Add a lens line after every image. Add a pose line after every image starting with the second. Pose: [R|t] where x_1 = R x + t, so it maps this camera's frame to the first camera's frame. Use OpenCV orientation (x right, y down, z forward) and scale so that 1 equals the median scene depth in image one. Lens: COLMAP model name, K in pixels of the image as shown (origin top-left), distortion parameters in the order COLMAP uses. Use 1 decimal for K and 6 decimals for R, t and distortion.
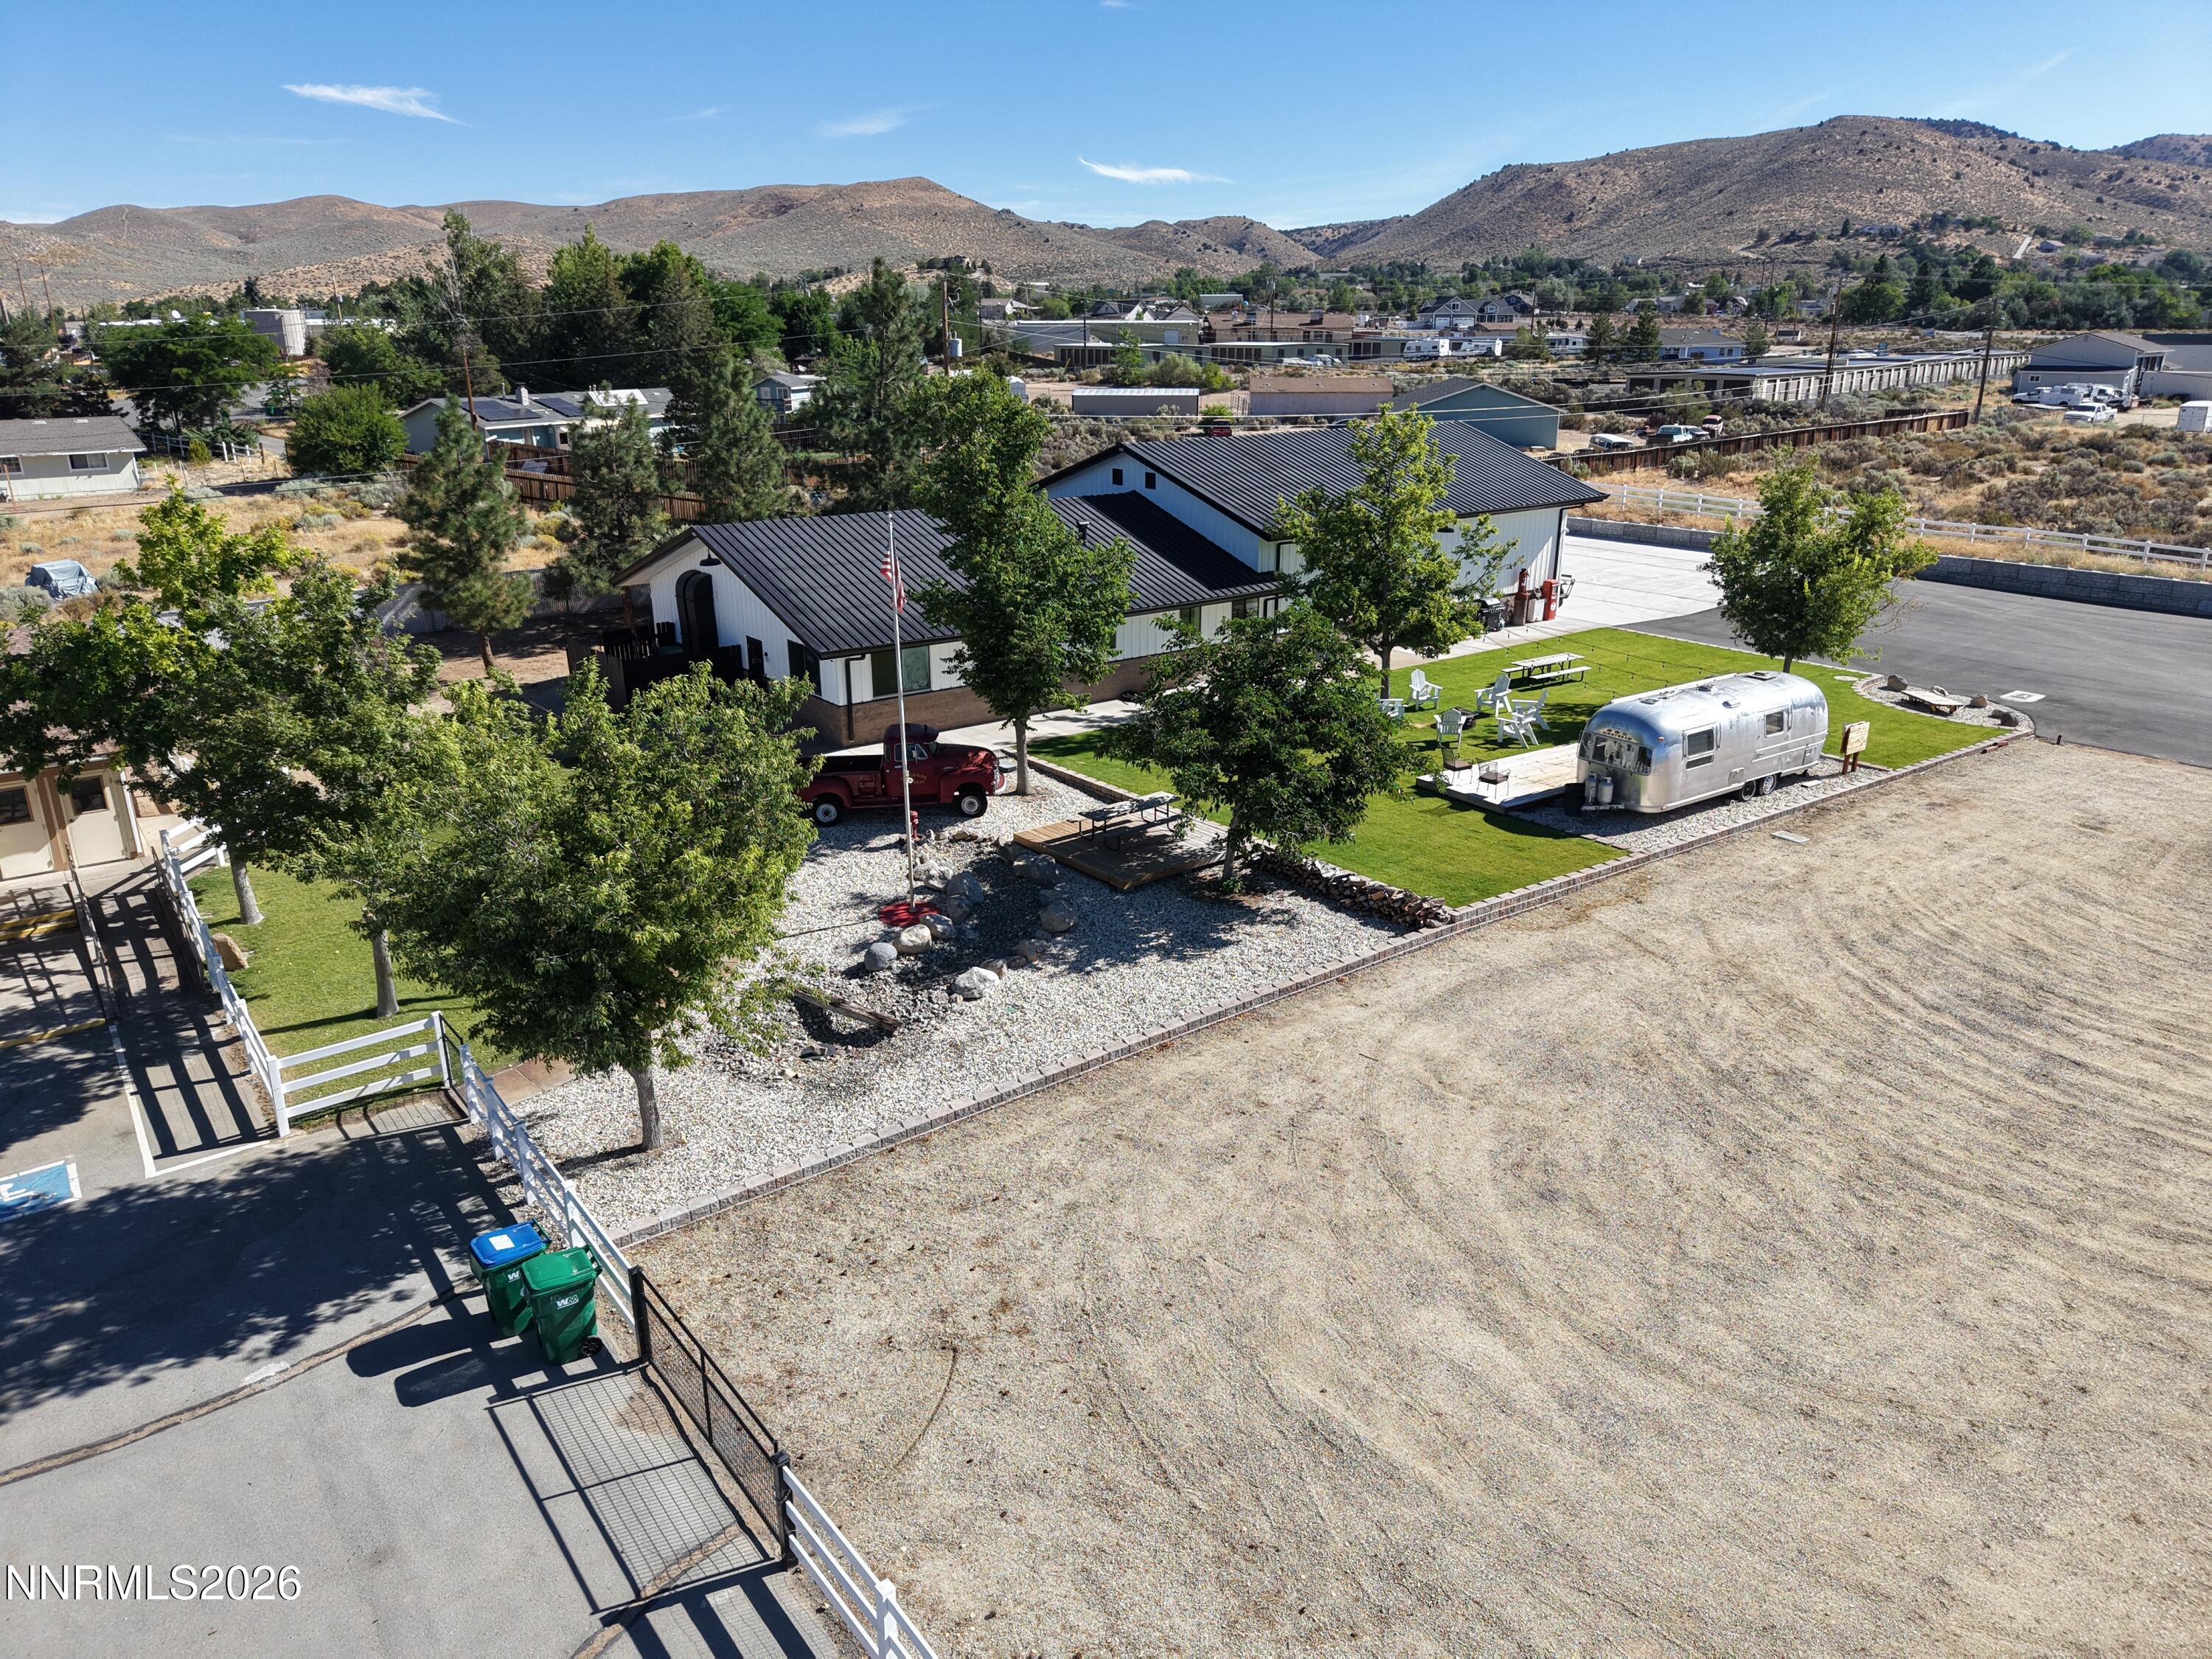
lens RADIAL K [[1490.4, 0, 1116.6], [0, 1490.4, 822.4], [0, 0, 1]] dist [0.016254, -0.013718]
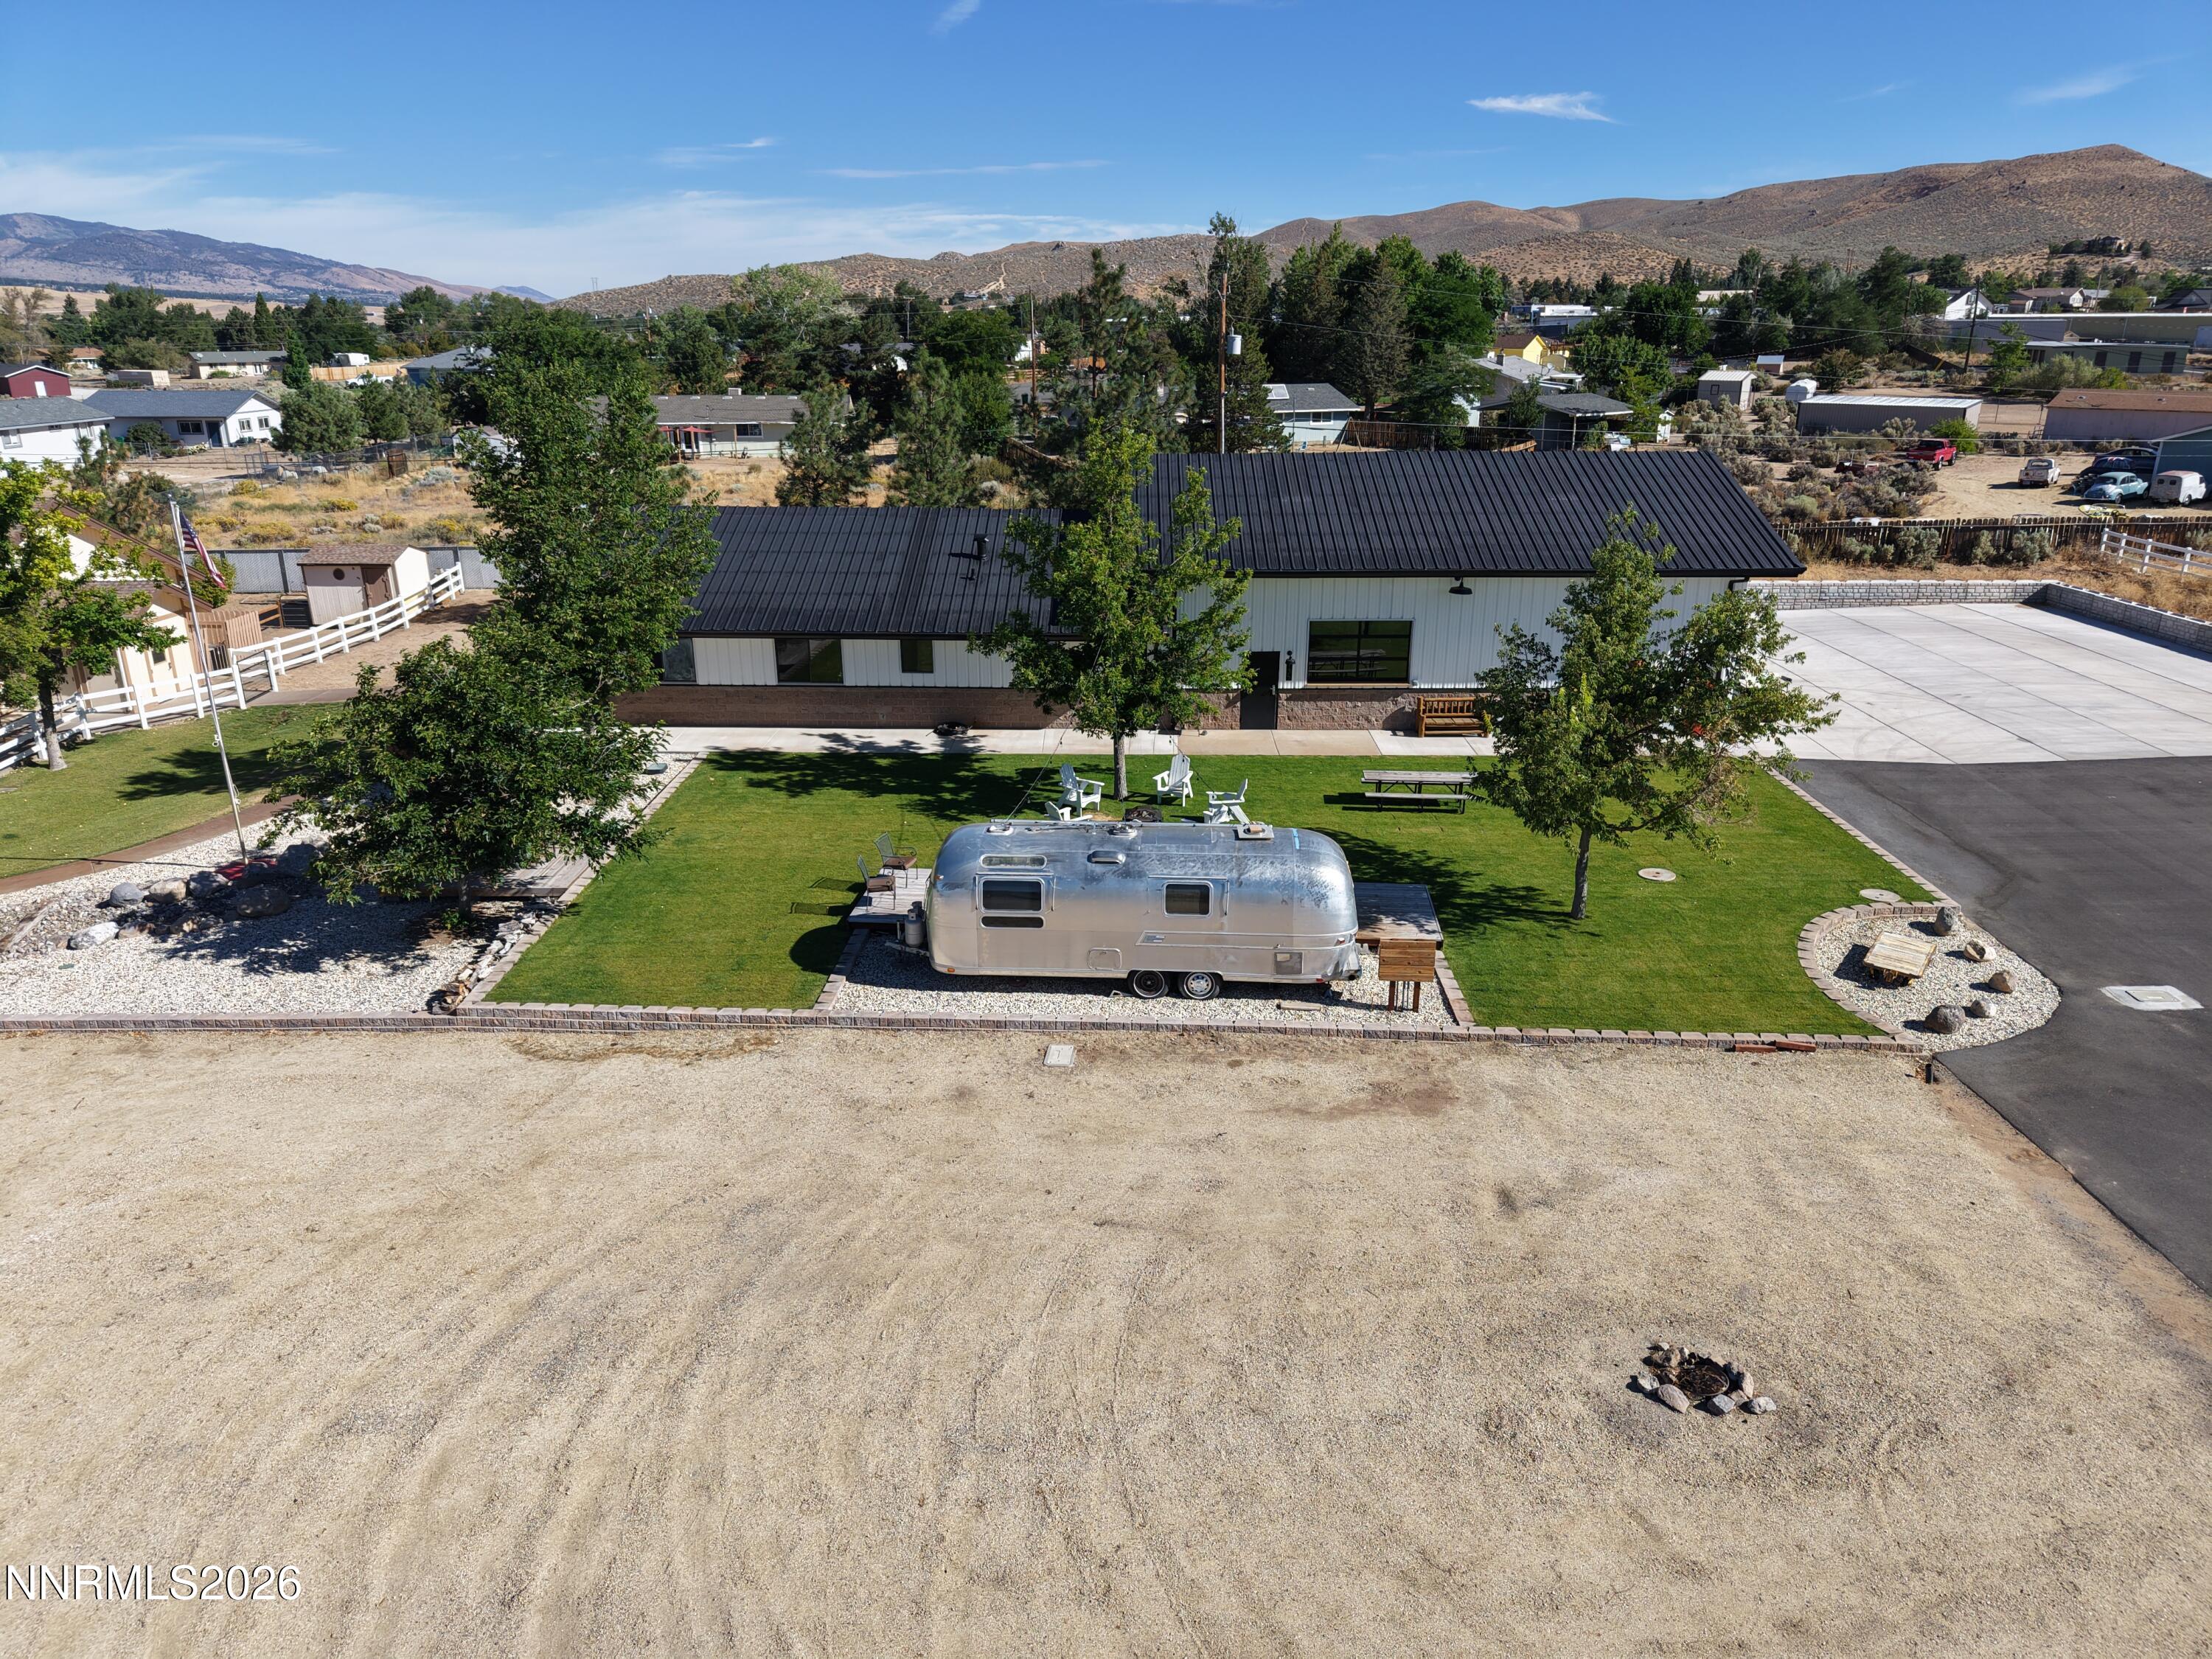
lens RADIAL K [[1490.4, 0, 1094.9], [0, 1490.4, 838.2], [0, 0, 1]] dist [0.016254, -0.013718]
pose [[0.771176, 0.209865, -0.601036, 0.348152], [-0.202874, 0.975894, 0.080453, -0.059985], [0.603431, 0.059891, 0.795163, 0.182232]]
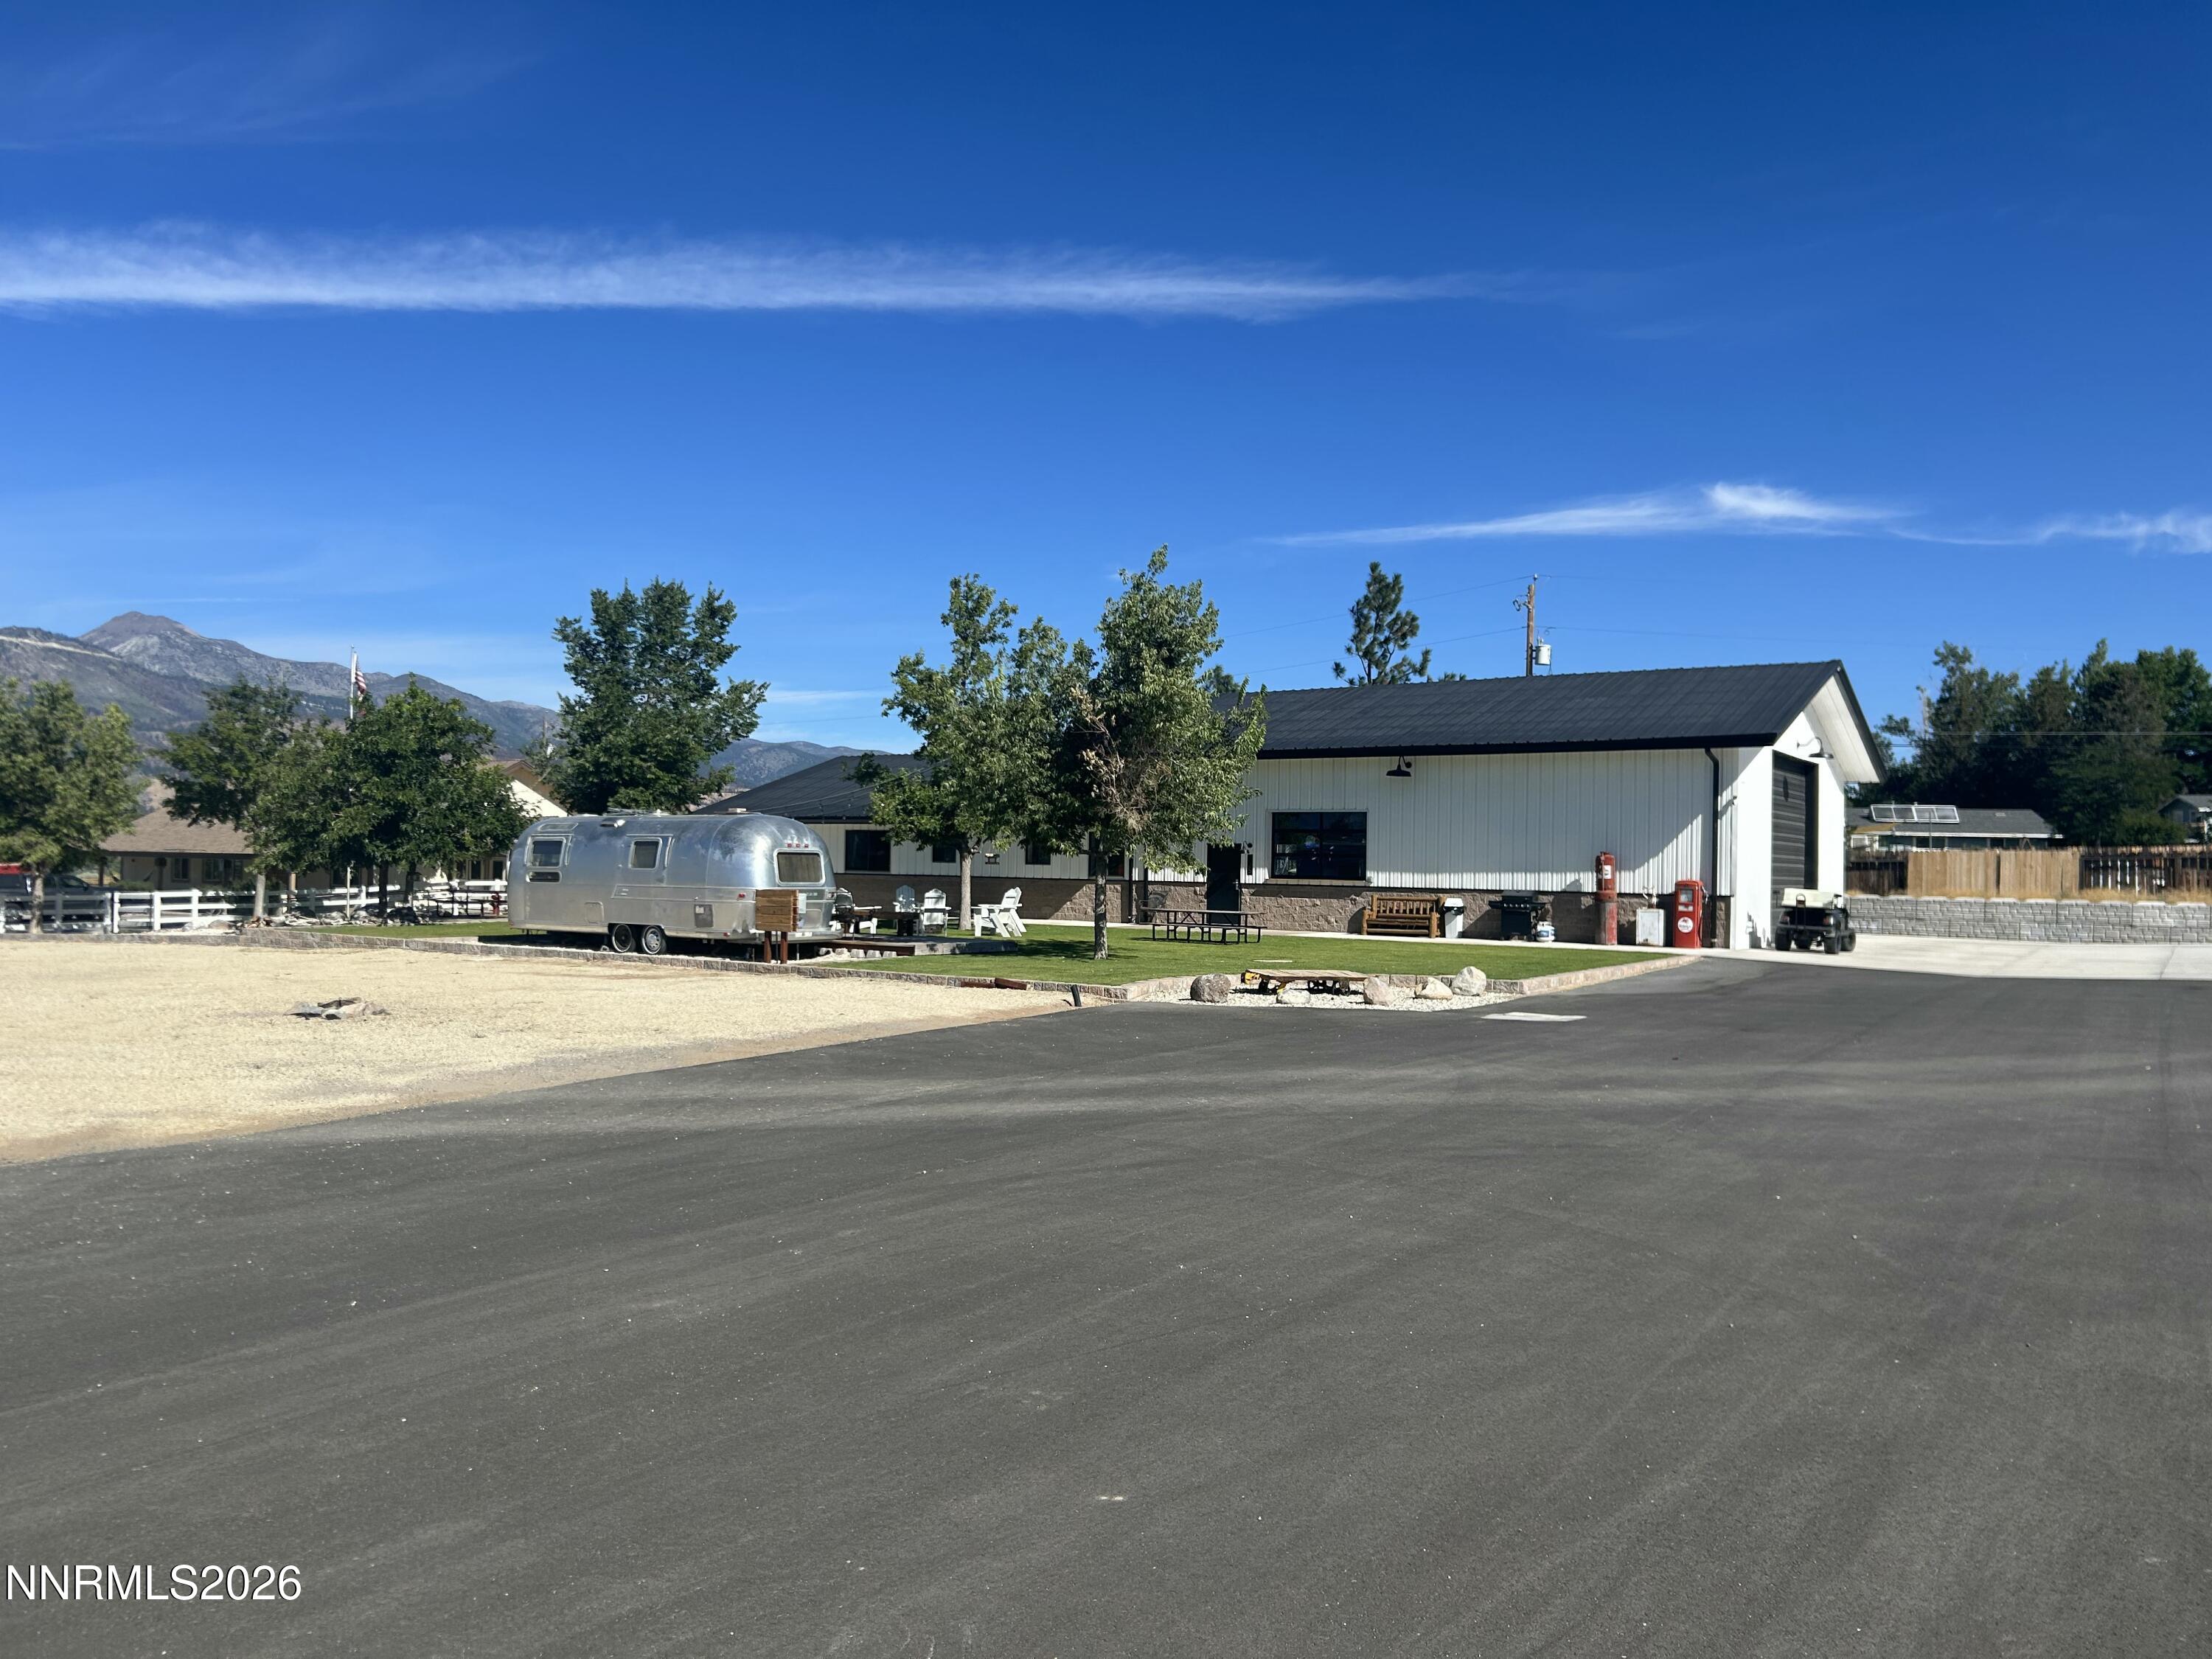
lens RADIAL K [[1676.1, 0, 1111.7], [0, 1676.1, 829.8], [0, 0, 1]] dist [0.026004, -0.015465]
pose [[0.318156, -0.011053, -0.947974, 0.567459], [-0.320065, 0.939971, -0.118379, -0.022308], [0.892376, 0.341076, 0.295520, 0.409096]]
